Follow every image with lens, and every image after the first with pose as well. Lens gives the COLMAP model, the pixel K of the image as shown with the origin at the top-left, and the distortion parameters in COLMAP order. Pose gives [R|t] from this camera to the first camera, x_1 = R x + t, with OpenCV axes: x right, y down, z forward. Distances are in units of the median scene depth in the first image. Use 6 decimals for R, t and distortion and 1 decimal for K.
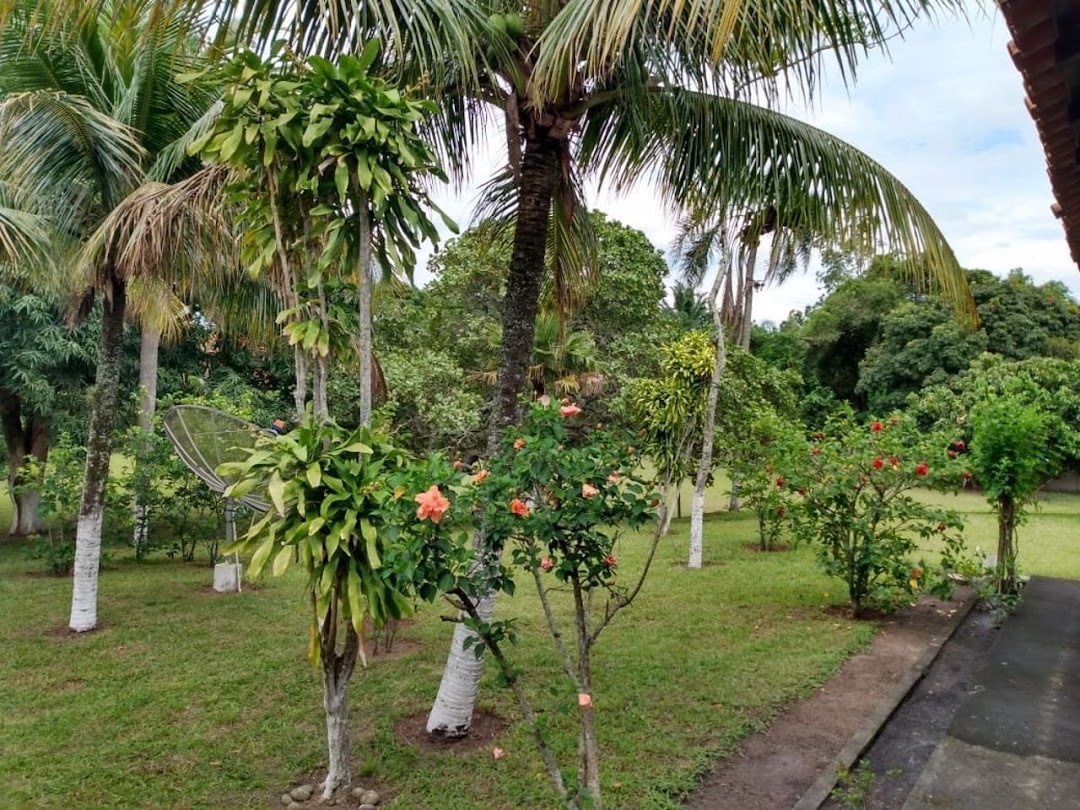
lens RADIAL K [[902.5, 0, 540.0], [0, 902.5, 405.0], [0, 0, 1]] dist [0.082015, -0.072210]
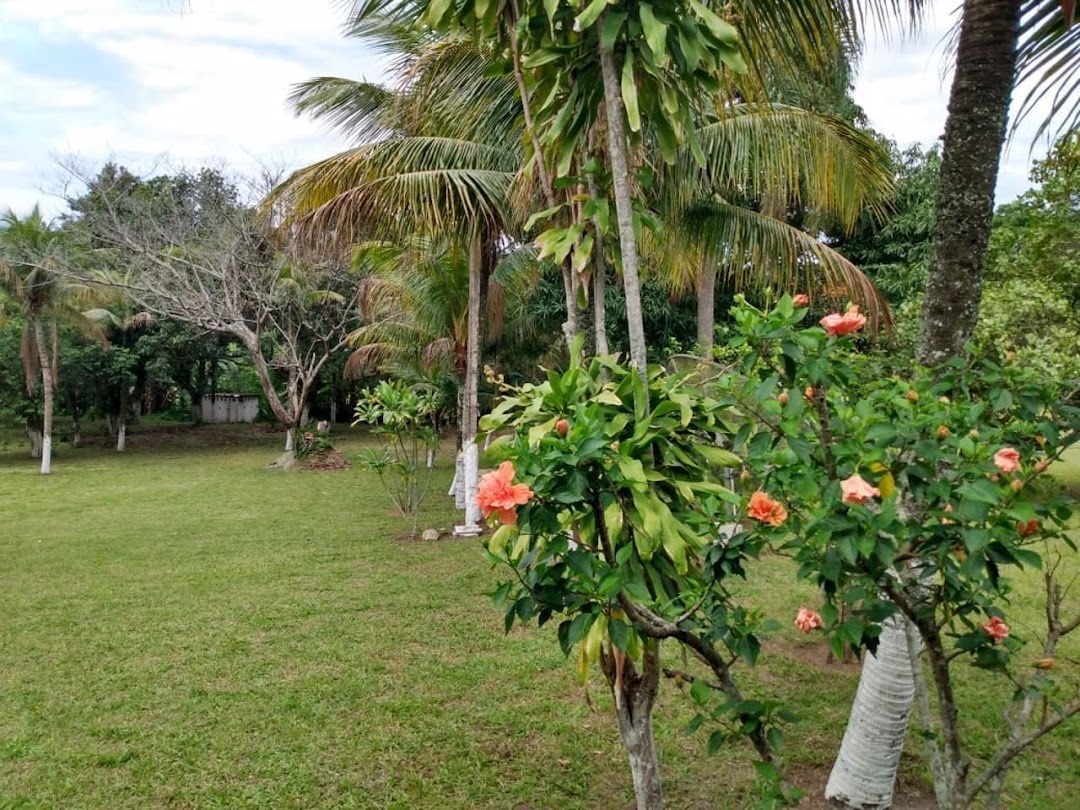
lens RADIAL K [[855.7, 0, 540.0], [0, 855.7, 405.0], [0, 0, 1]] dist [-0.006203, -0.000912]
pose [[0.748183, 0.016226, -0.663294, 0.063301], [0.018563, 0.998798, 0.045371, 0.007830], [0.663232, -0.046259, 0.746983, 0.157932]]
